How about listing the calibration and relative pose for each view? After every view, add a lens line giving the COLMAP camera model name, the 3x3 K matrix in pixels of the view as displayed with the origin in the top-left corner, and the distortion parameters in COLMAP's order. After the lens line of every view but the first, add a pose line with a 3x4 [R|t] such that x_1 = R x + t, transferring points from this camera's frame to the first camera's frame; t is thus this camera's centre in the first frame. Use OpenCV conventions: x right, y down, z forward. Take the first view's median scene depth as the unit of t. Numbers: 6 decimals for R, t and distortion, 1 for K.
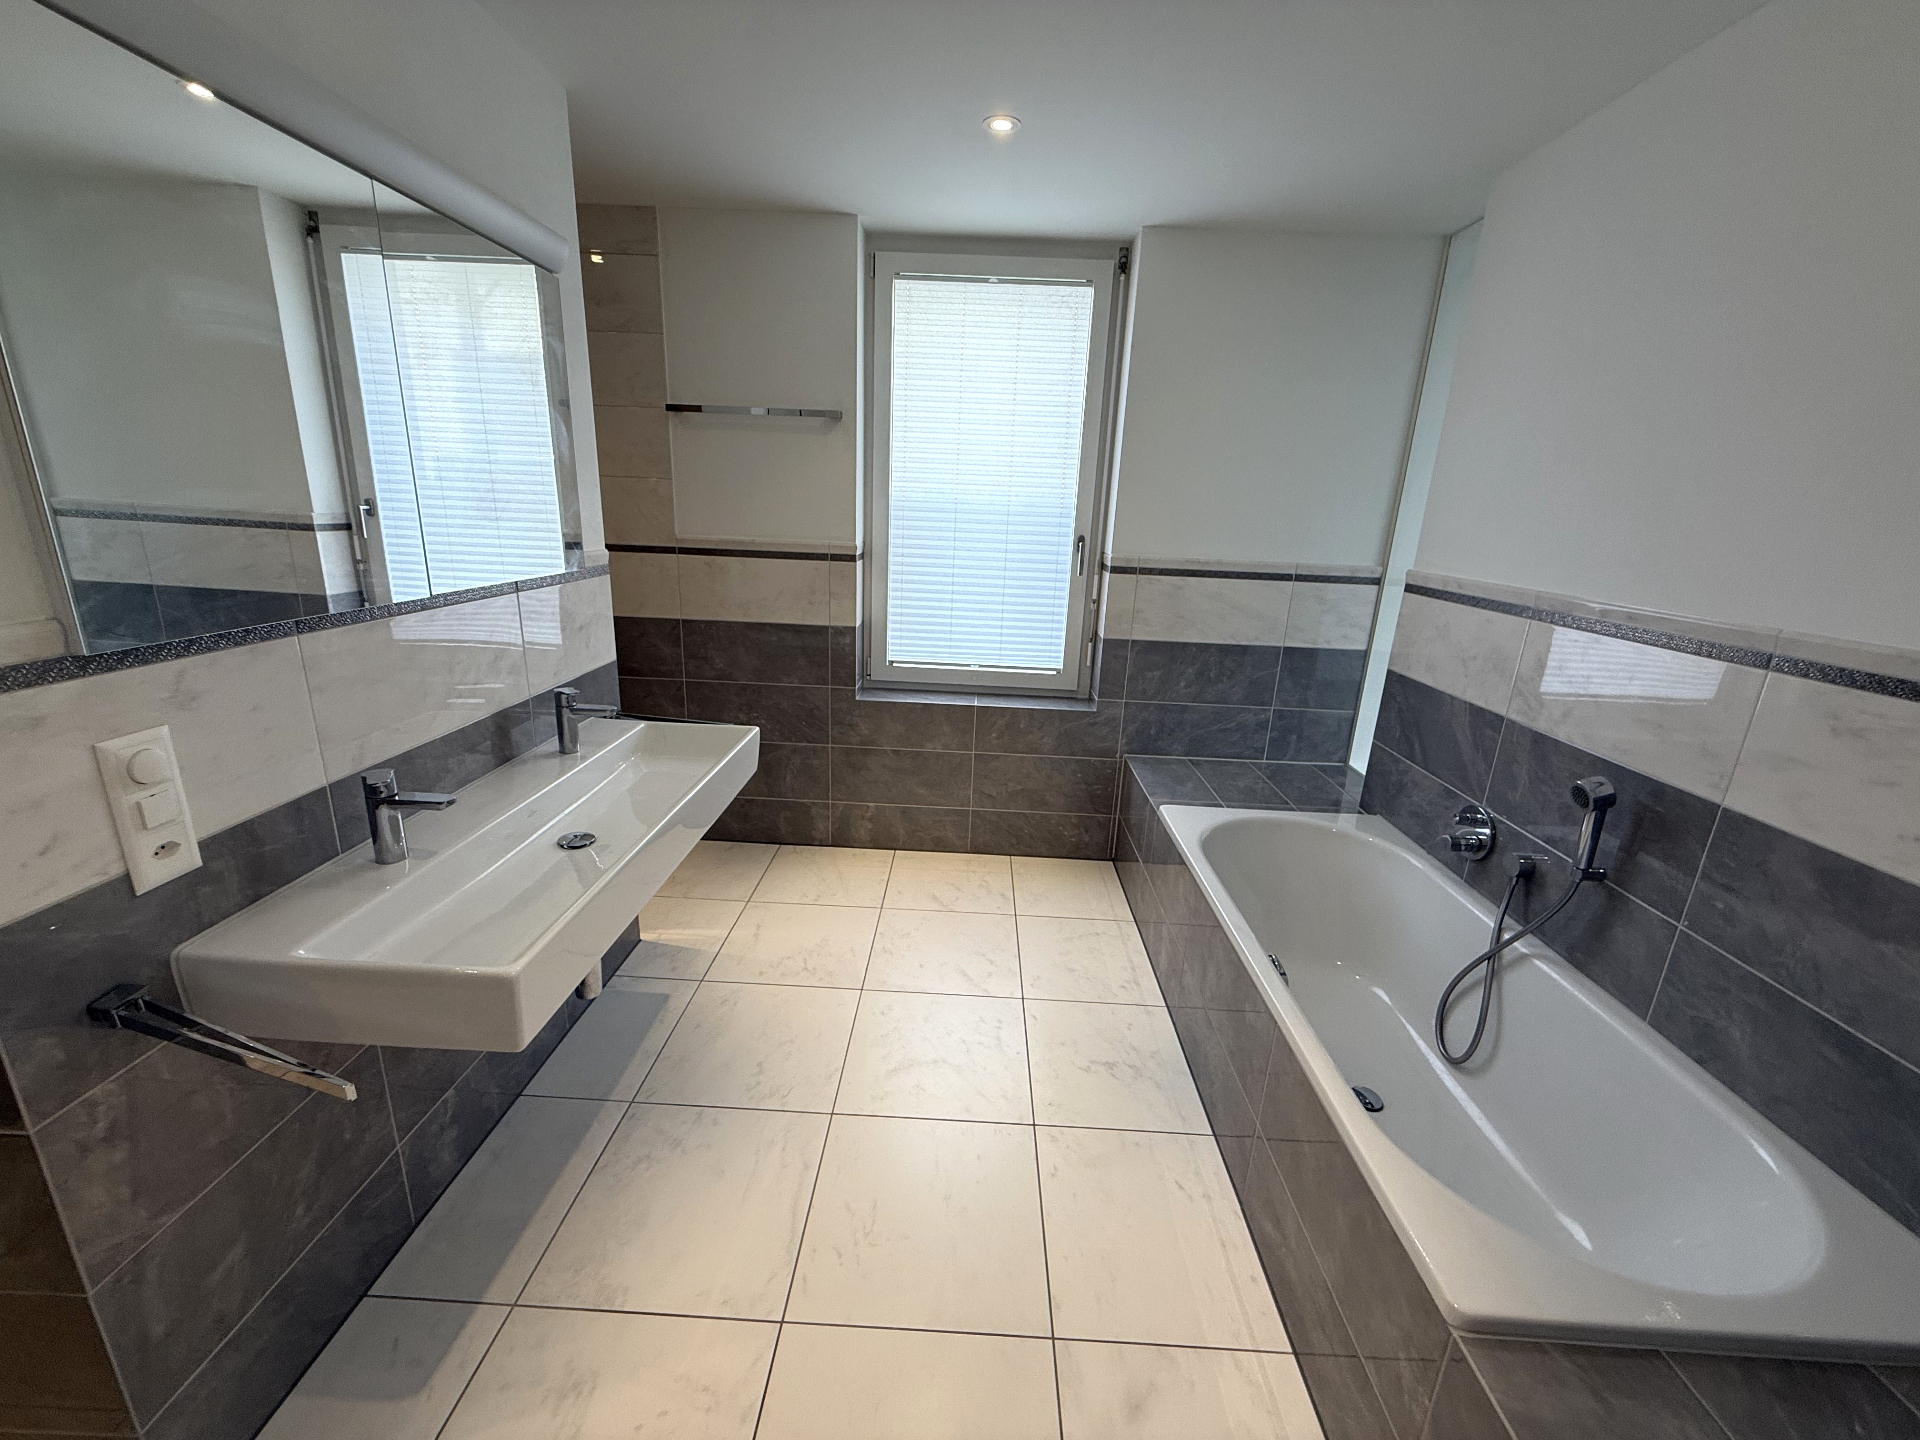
lens RADIAL K [[766.7, 0, 953.0], [0, 766.7, 717.3], [0, 0, 1]] dist [0.002854, 0.000483]
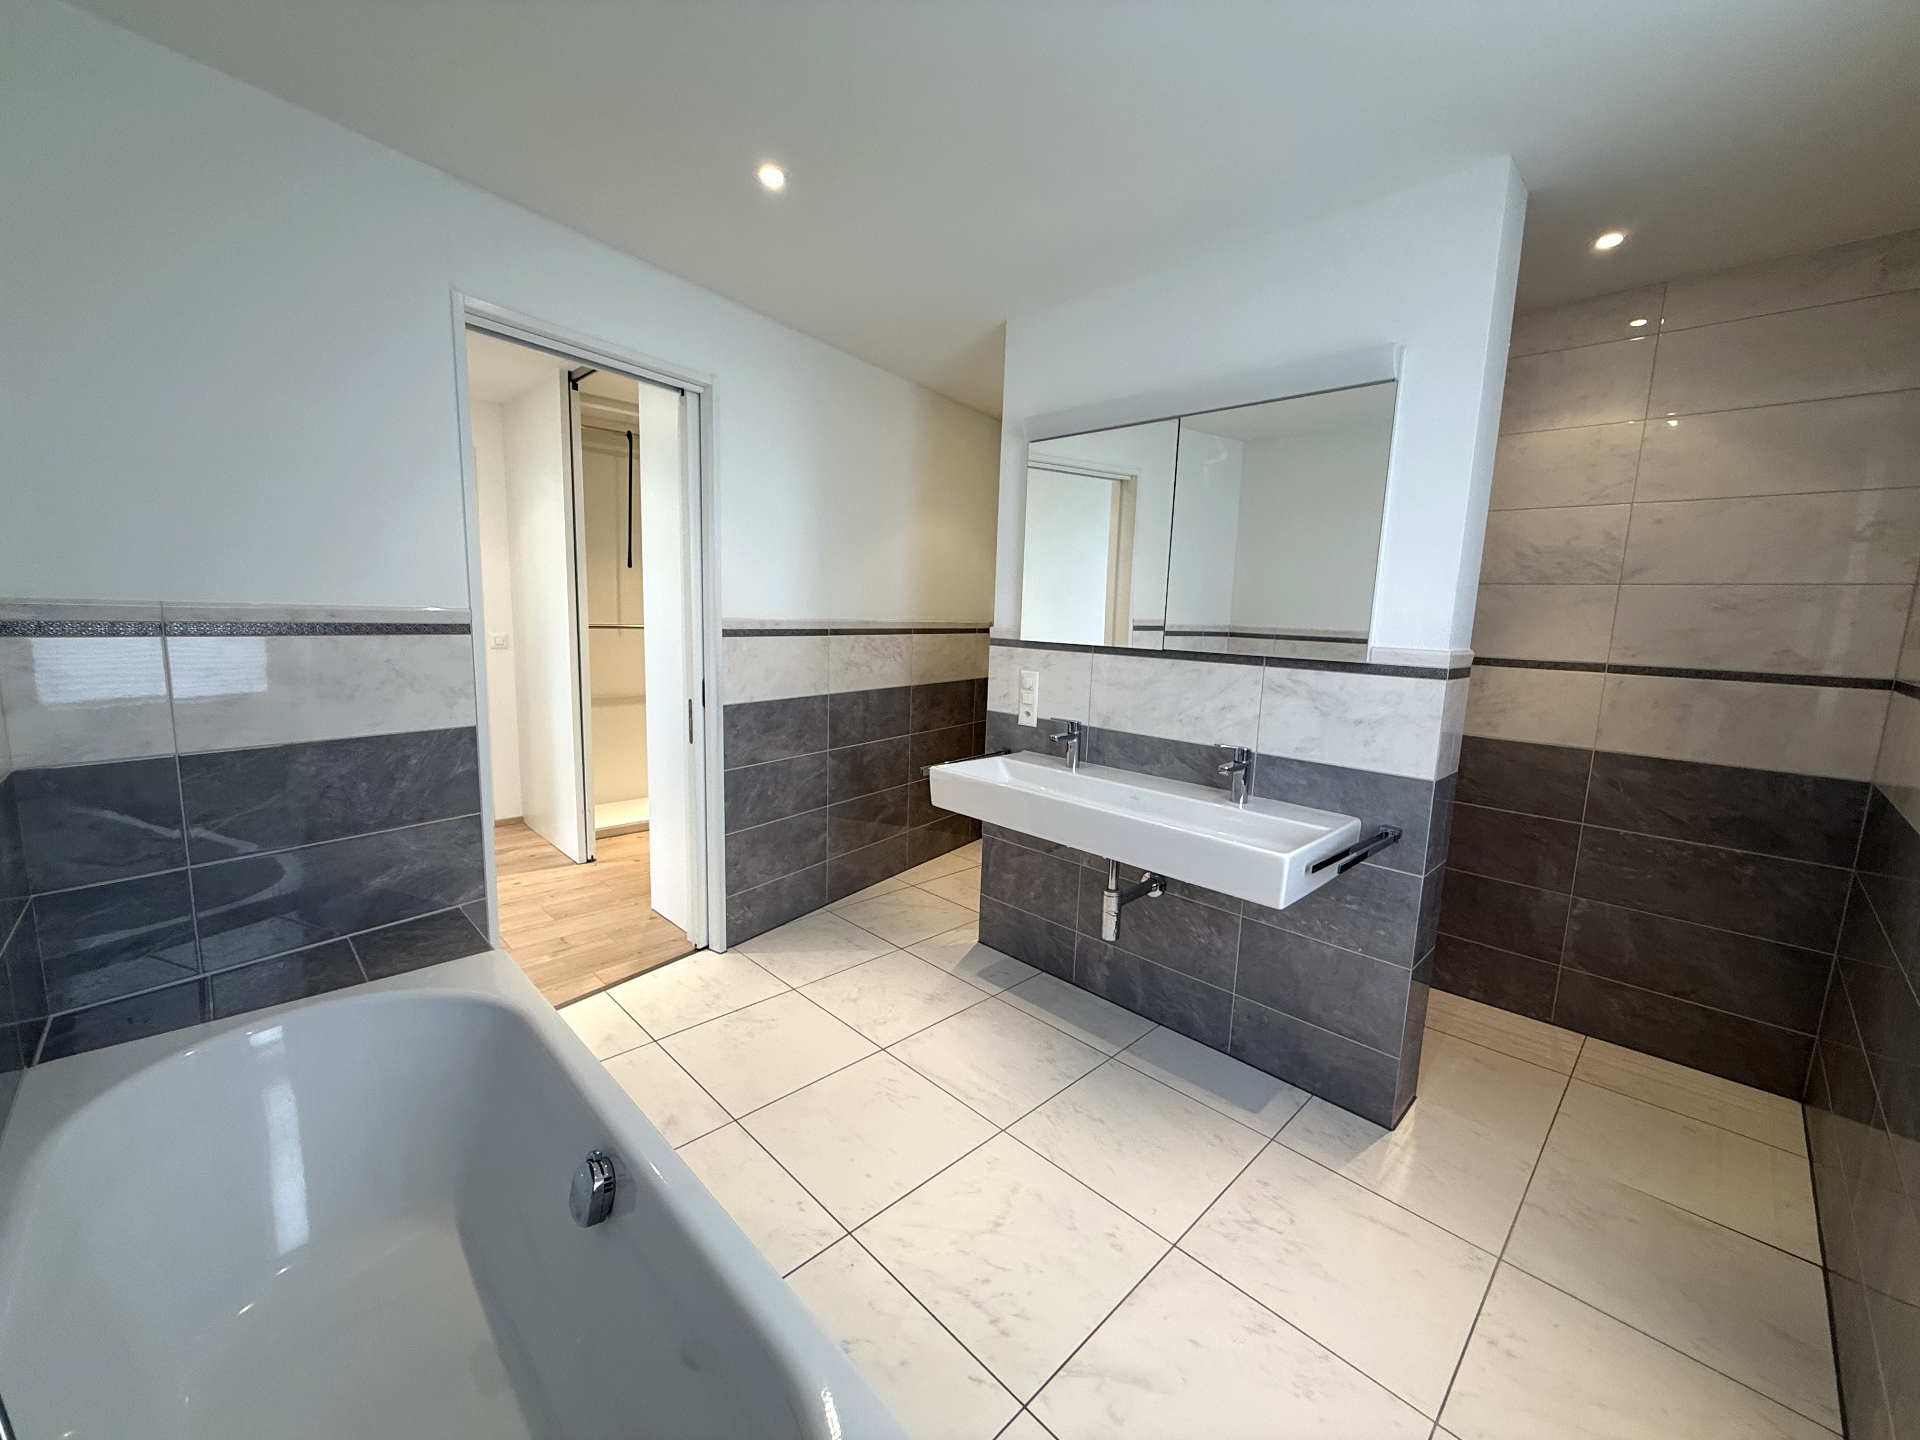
lens RADIAL K [[766.7, 0, 950.8], [0, 766.7, 721.3], [0, 0, 1]] dist [0.002854, 0.000483]
pose [[-0.693253, 0.044591, -0.719314, 0.770807], [-0.250679, 0.920842, 0.298682, -0.373443], [0.675693, 0.387379, -0.627198, 1.699339]]
